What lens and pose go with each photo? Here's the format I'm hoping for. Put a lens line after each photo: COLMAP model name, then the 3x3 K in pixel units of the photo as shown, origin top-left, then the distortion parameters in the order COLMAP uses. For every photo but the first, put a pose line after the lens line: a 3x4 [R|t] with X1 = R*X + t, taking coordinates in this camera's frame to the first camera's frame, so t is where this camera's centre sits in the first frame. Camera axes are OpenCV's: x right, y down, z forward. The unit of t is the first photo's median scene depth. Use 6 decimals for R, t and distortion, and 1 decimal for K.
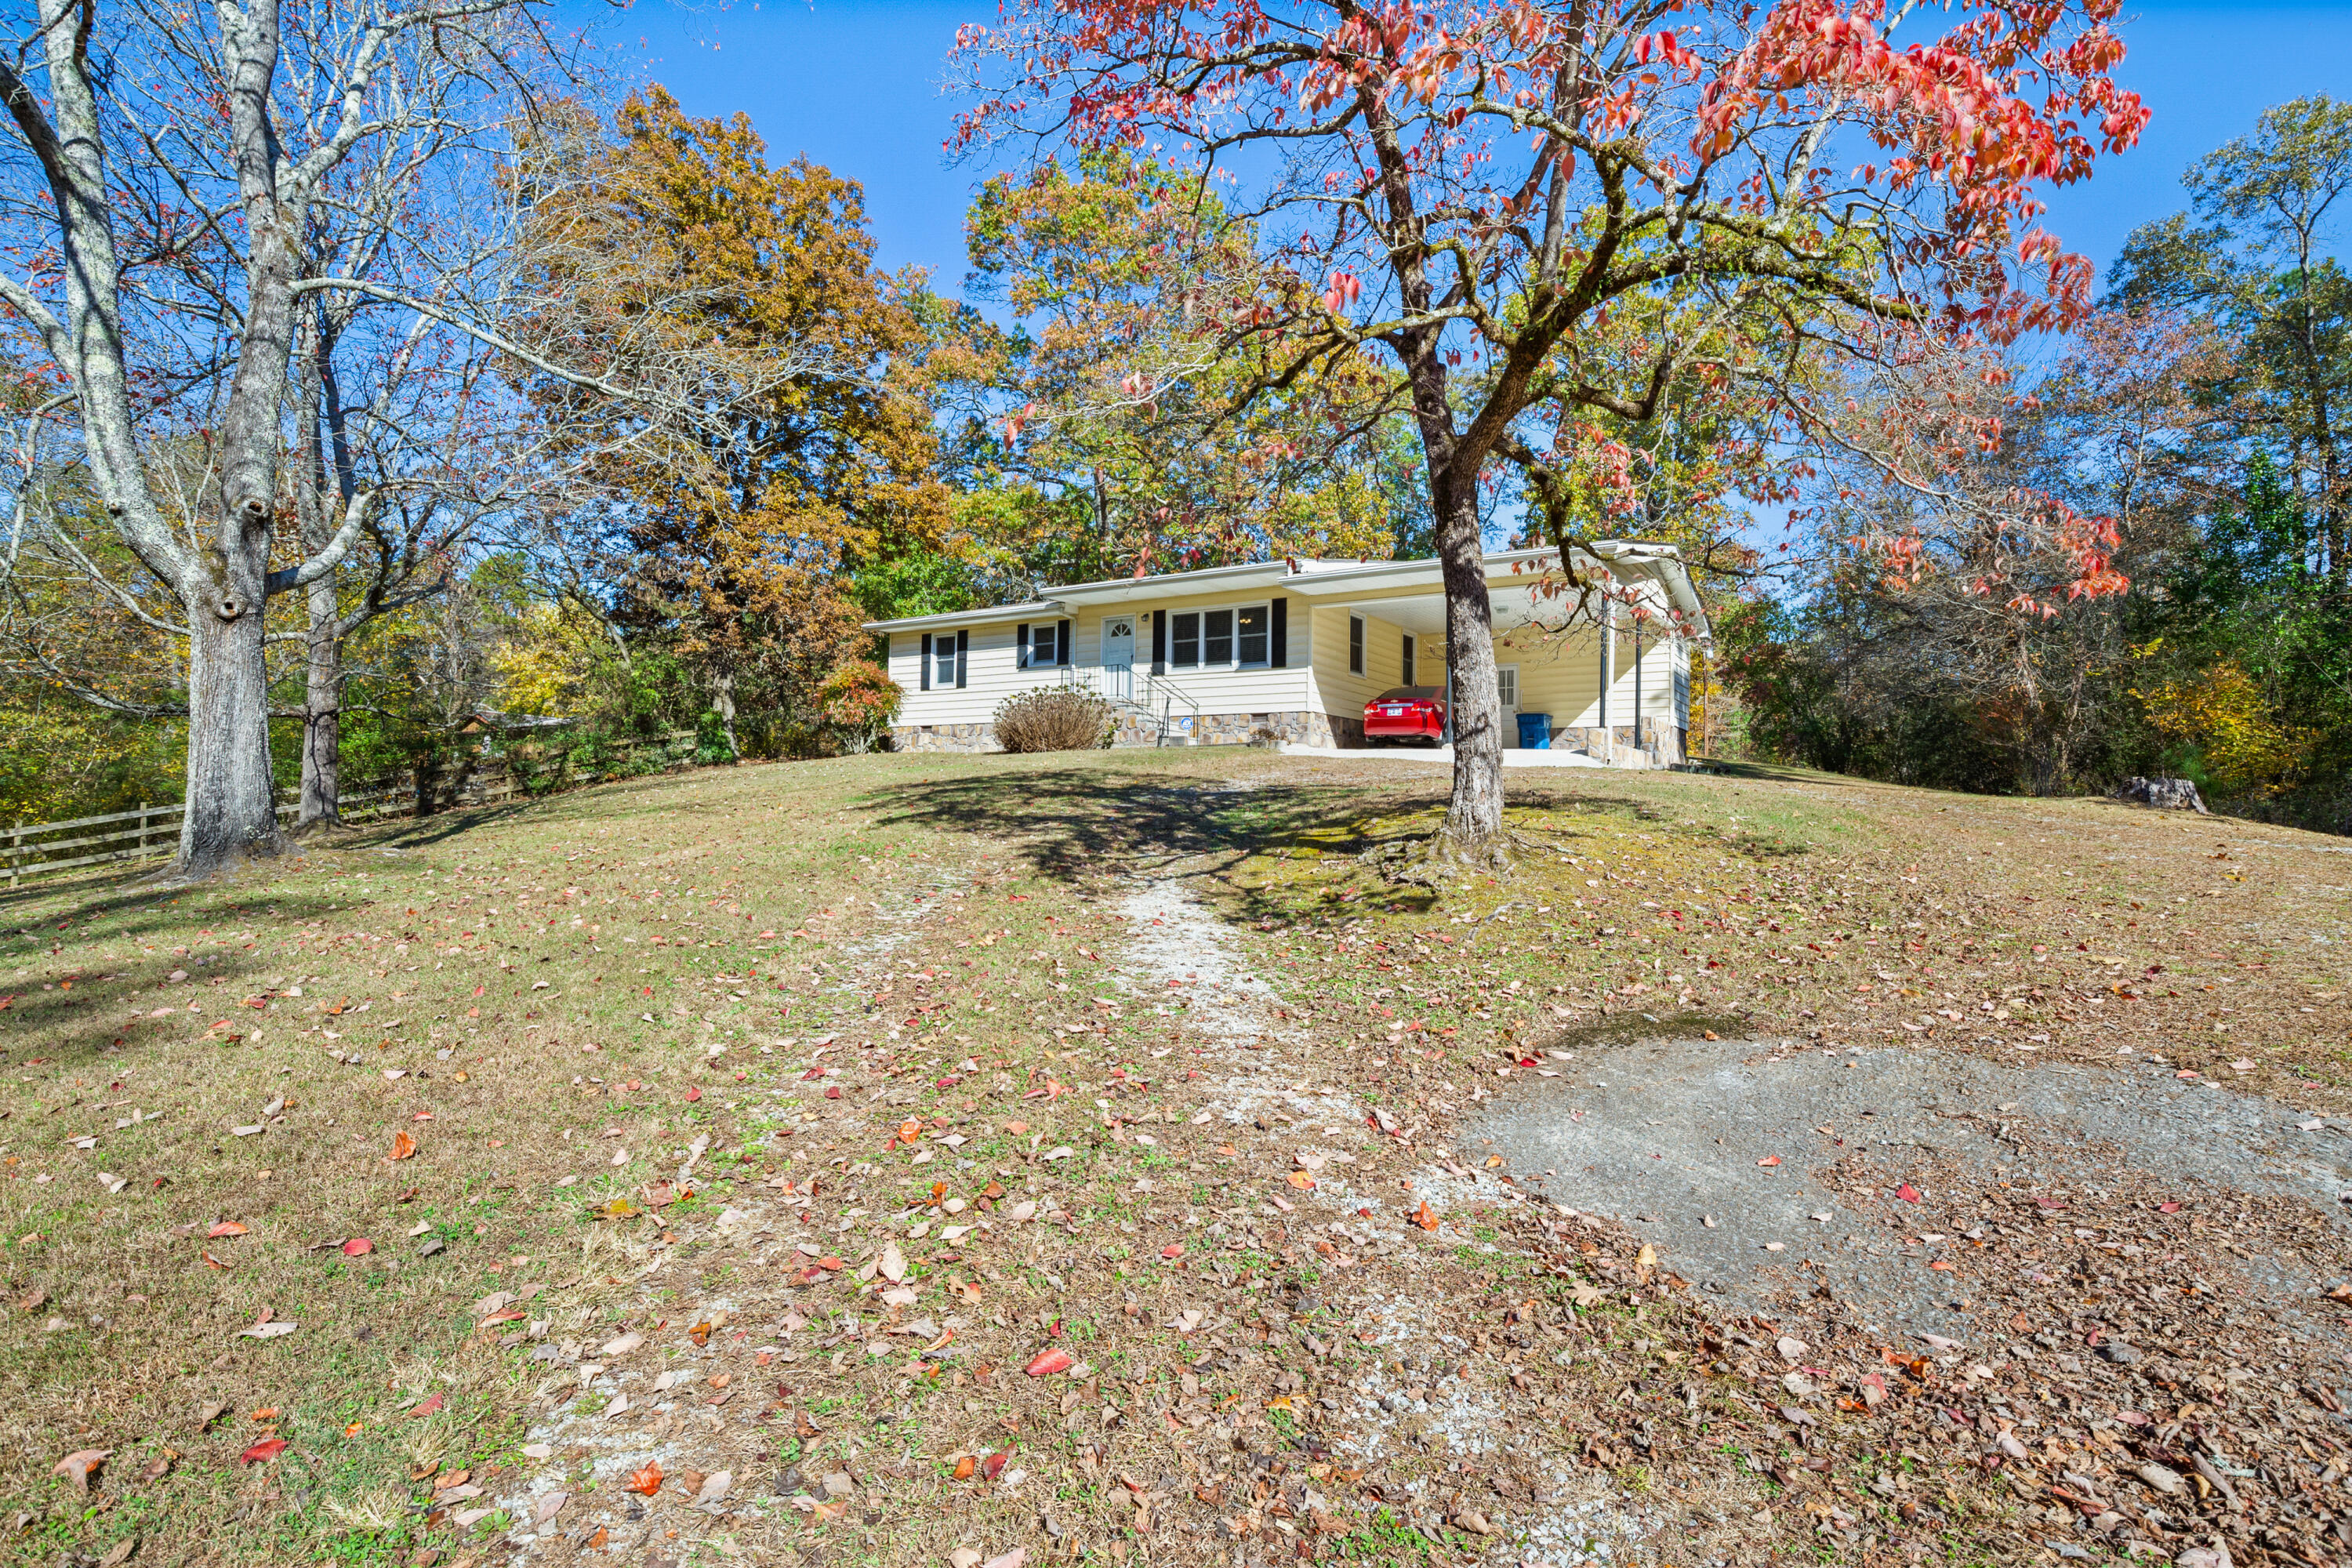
lens RADIAL K [[1144.7, 0, 1179.7], [0, 1144.7, 774.4], [0, 0, 1]] dist [-0.022960, 0.006939]
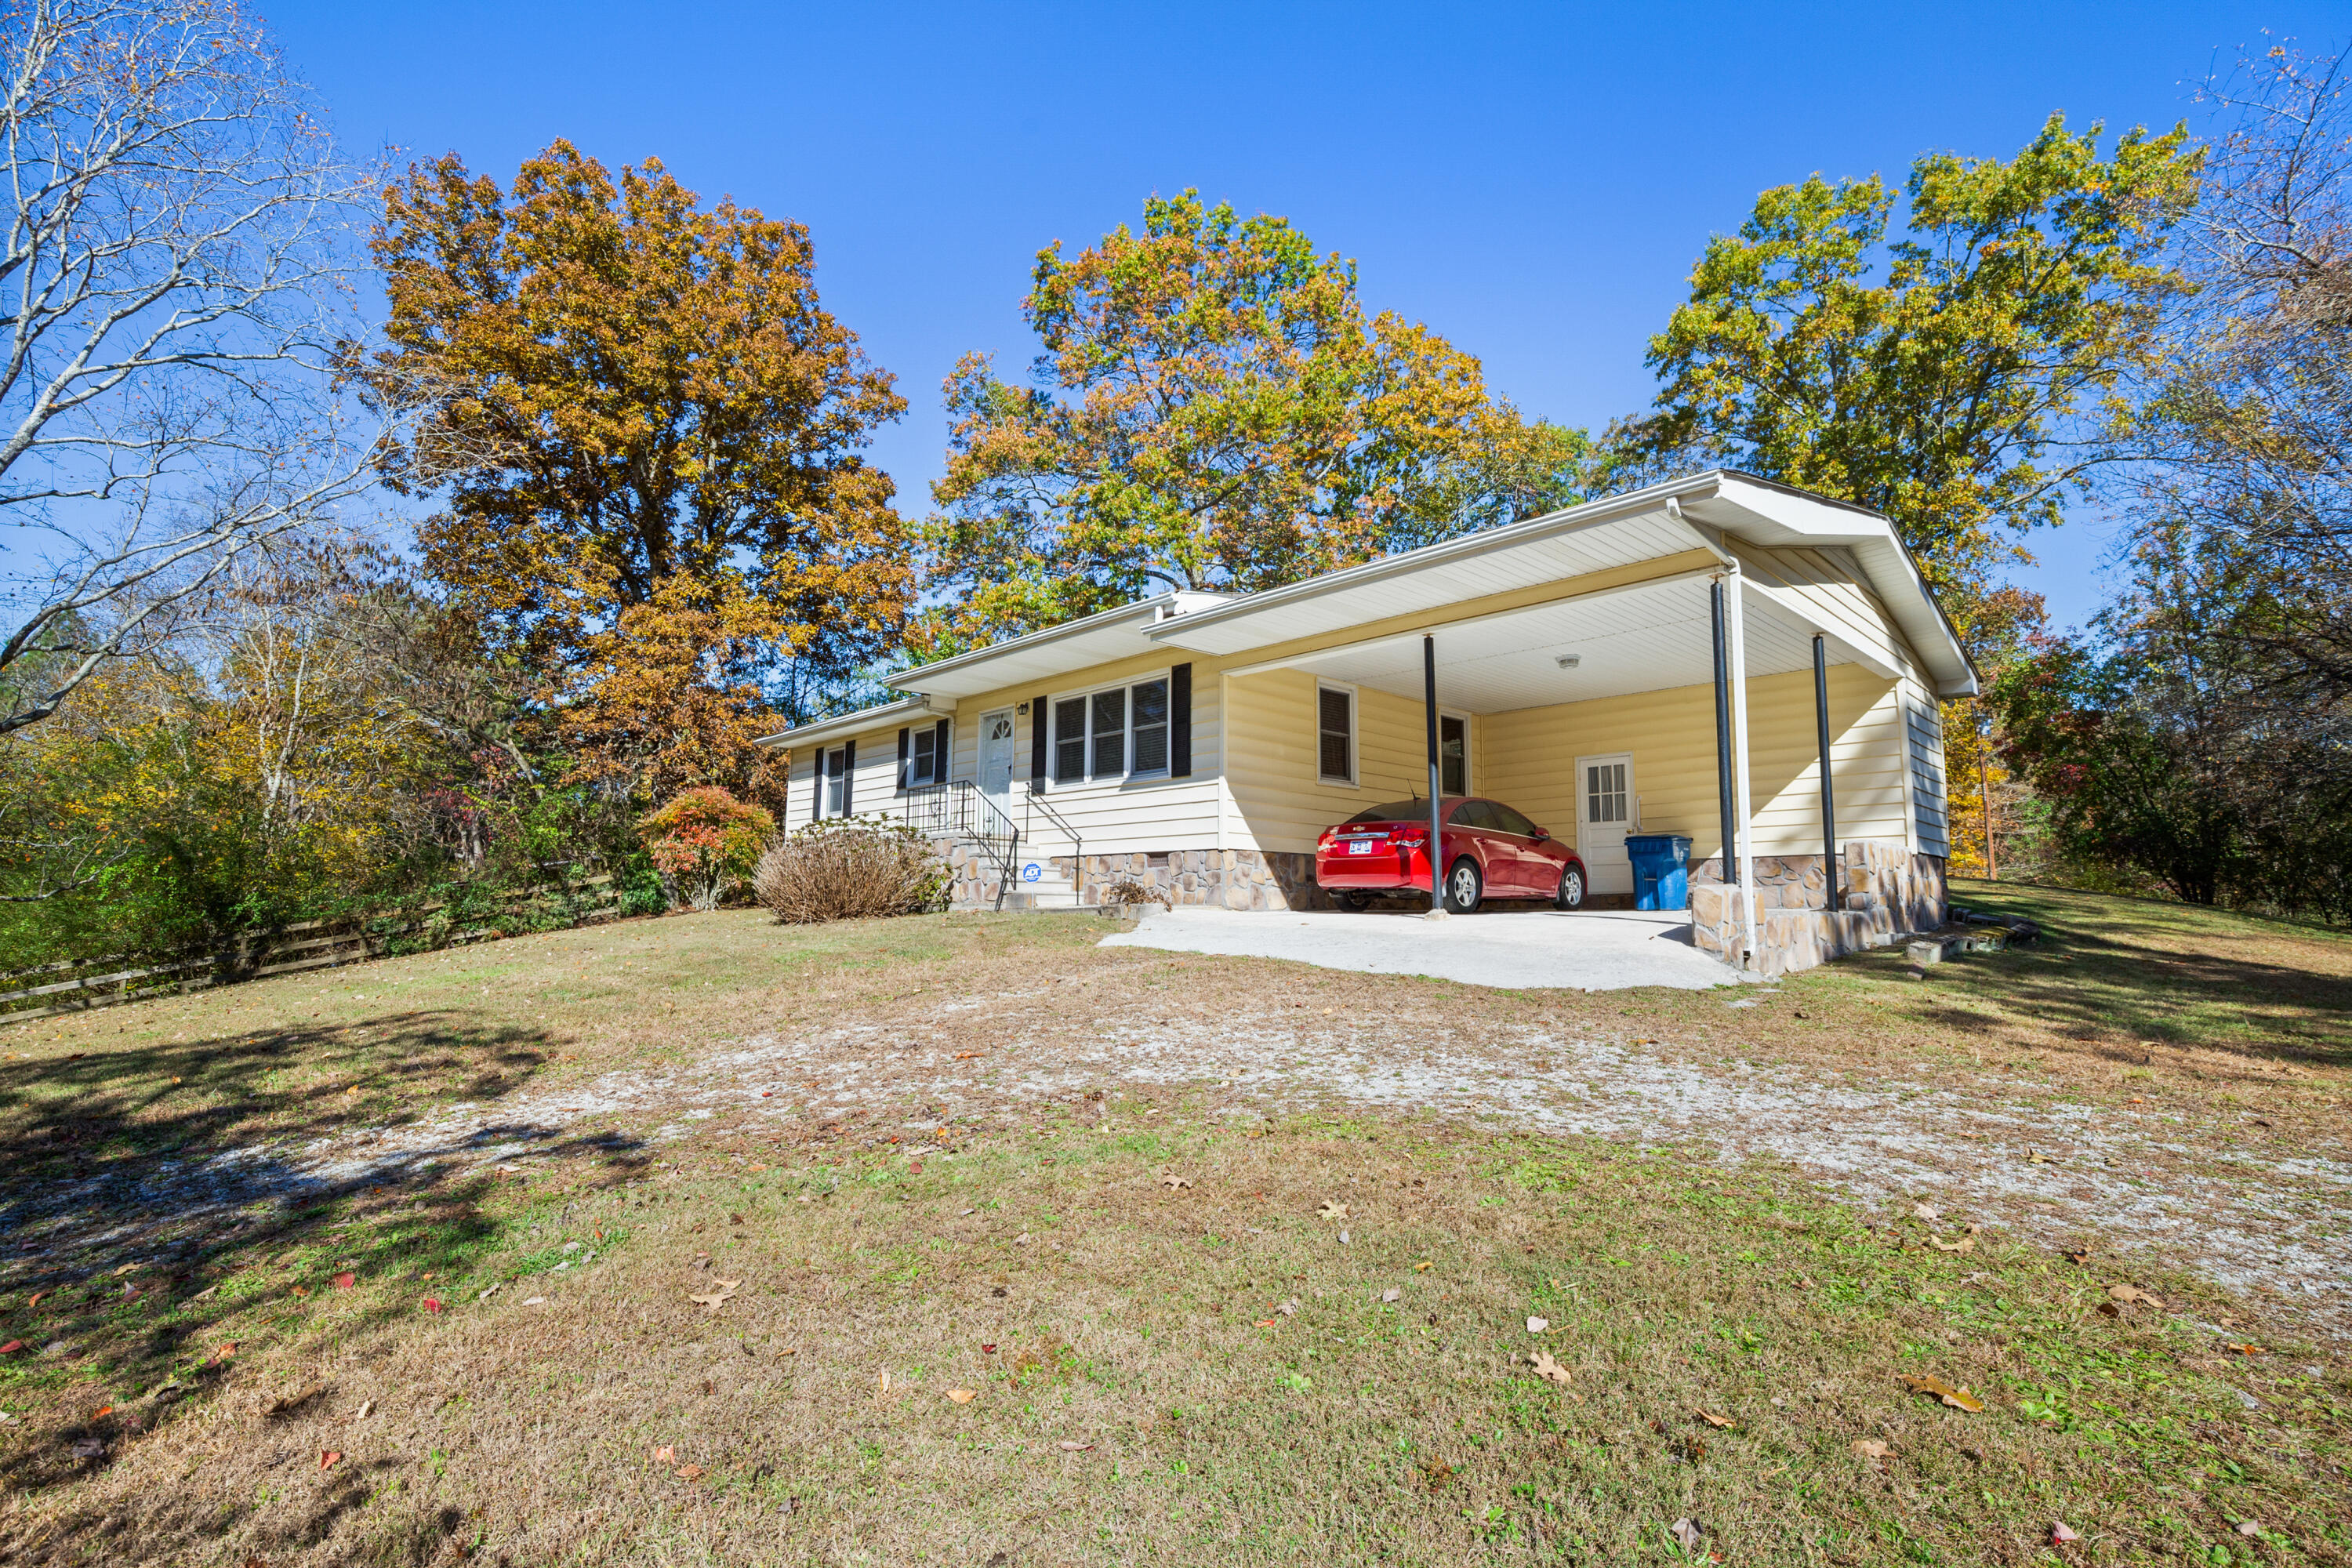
lens RADIAL K [[1074.2, 0, 1186.2], [0, 1074.2, 777.7], [0, 0, 1]] dist [-0.023122, 0.000313]
pose [[0.976532, -0.038102, -0.211973, 0.190097], [0.018644, 0.995487, -0.093048, -0.036122], [0.214562, 0.086912, 0.972836, 0.405329]]
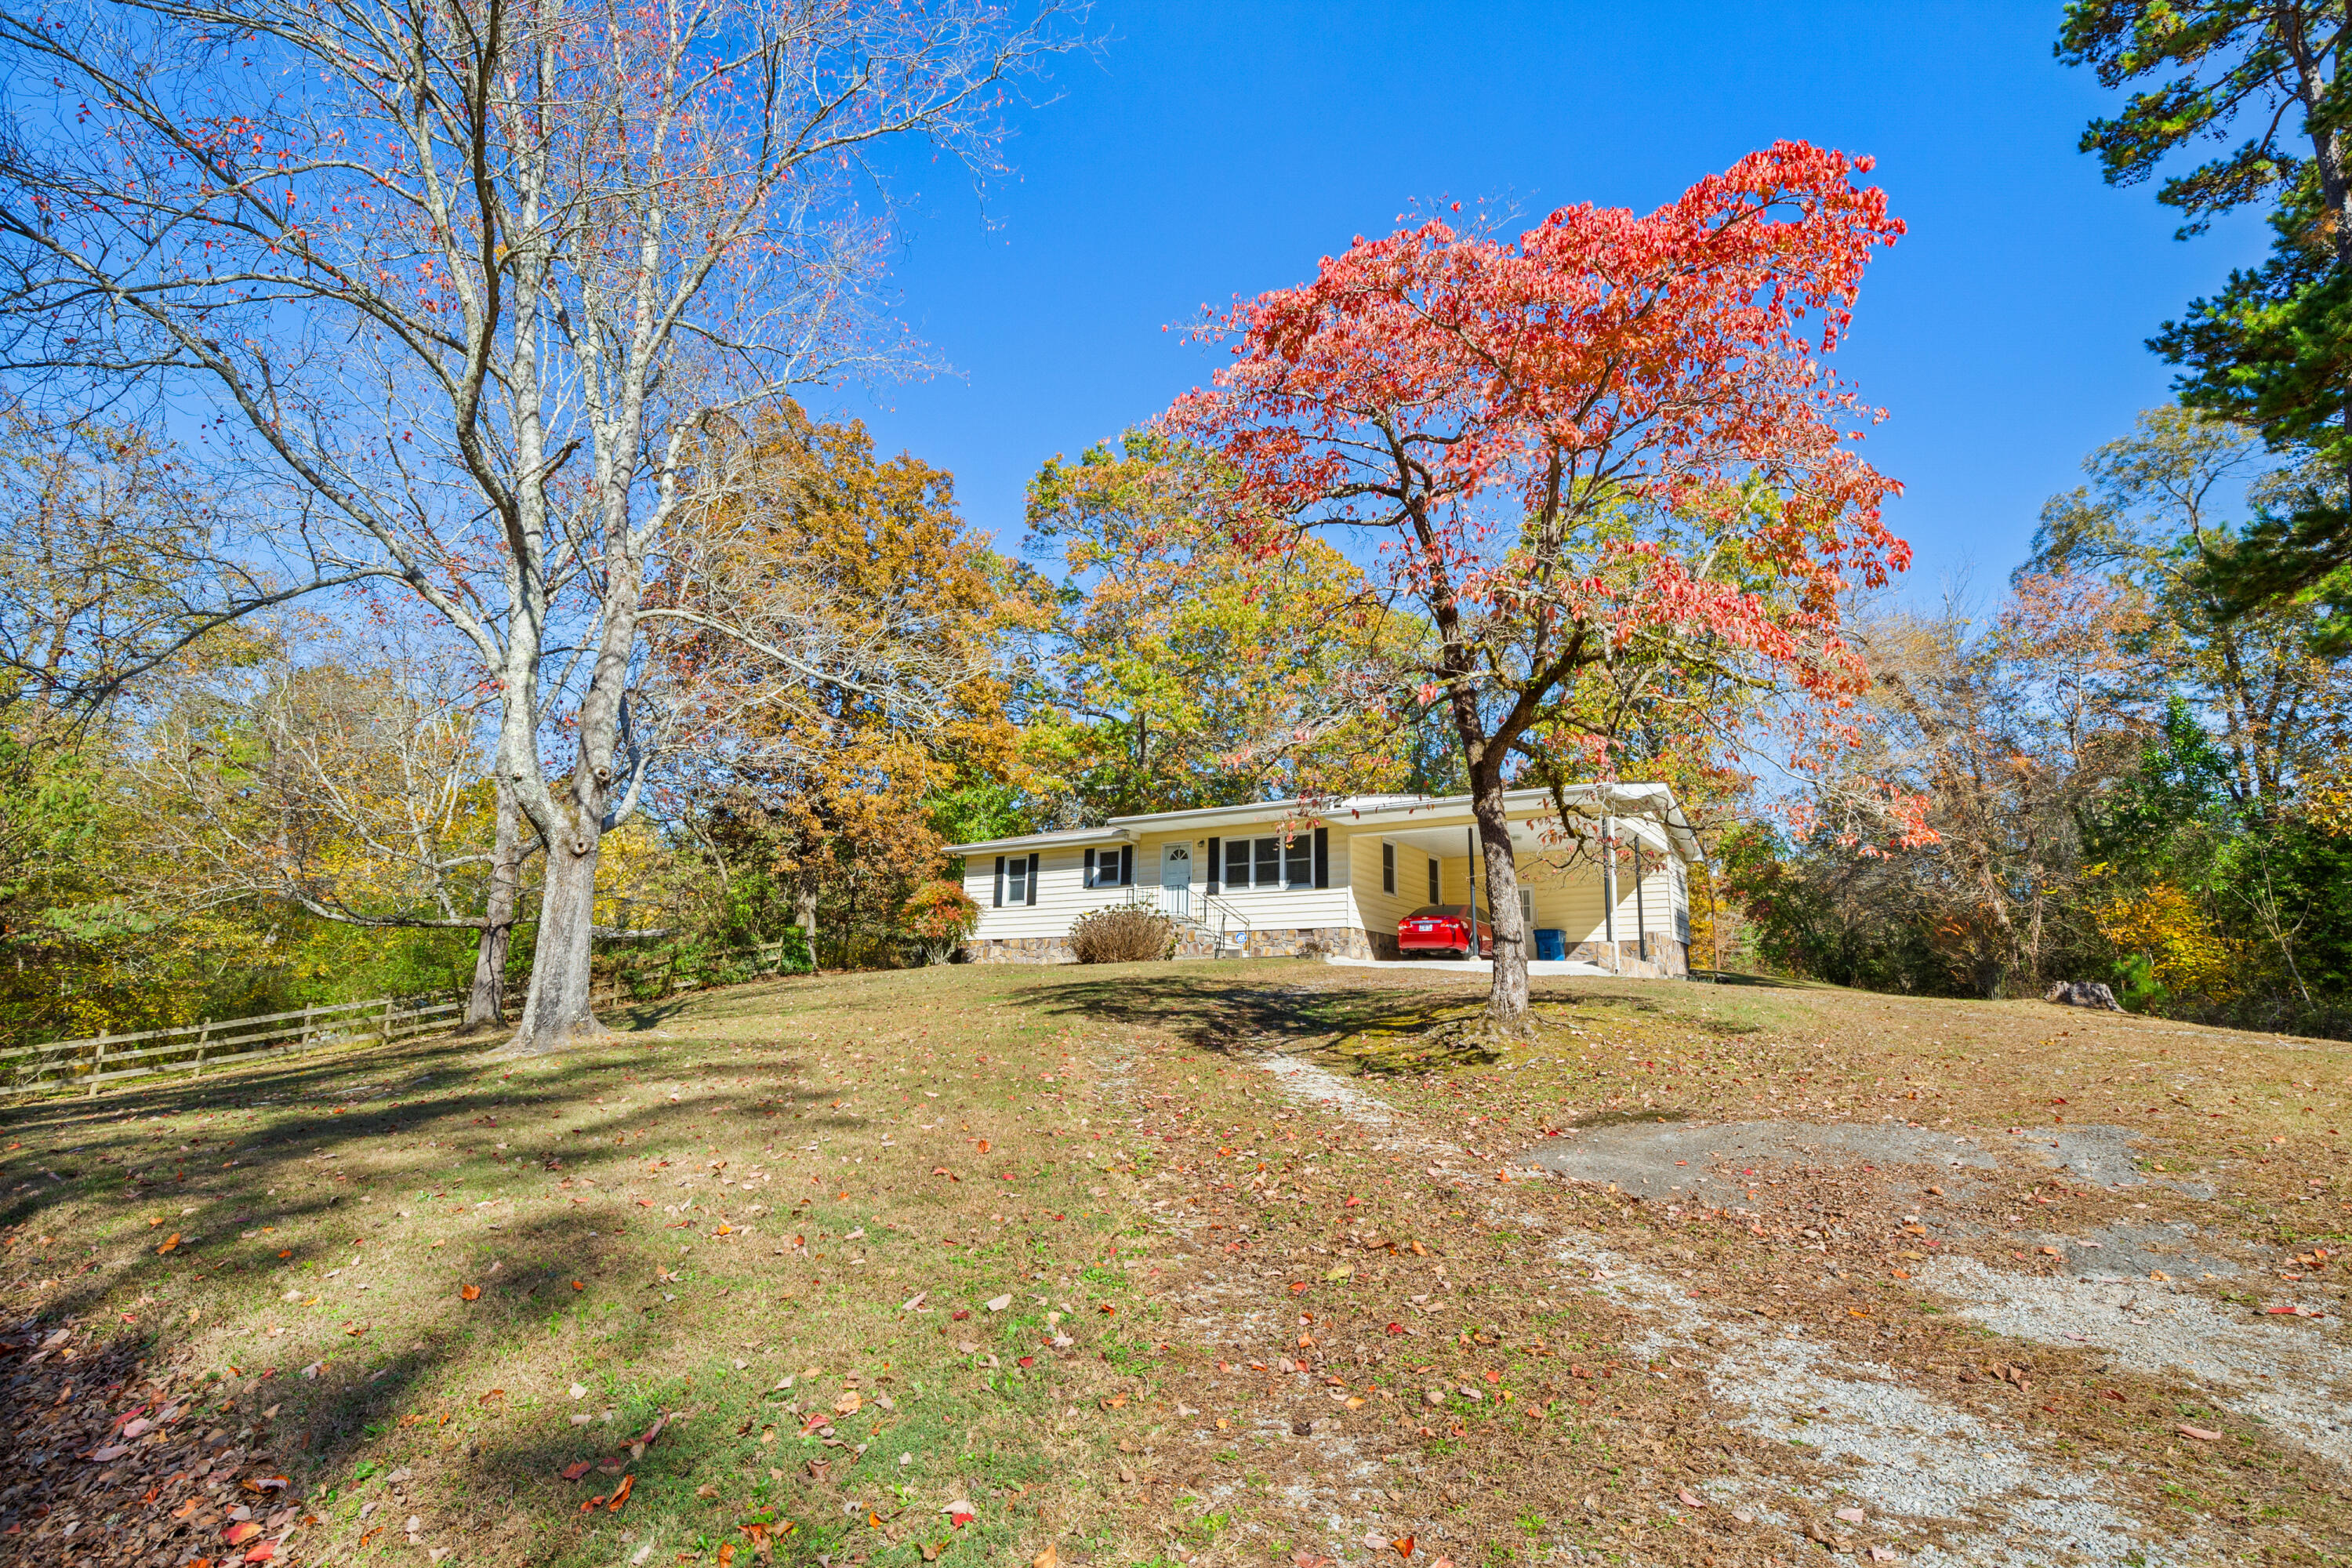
lens RADIAL K [[1144.7, 0, 1179.7], [0, 1144.7, 774.4], [0, 0, 1]] dist [-0.022960, 0.006939]
pose [[0.999940, 0.001165, -0.010921, -0.038322], [-0.003181, 0.982460, -0.186447, 0.007041], [0.010512, 0.186470, 0.982404, -0.126791]]
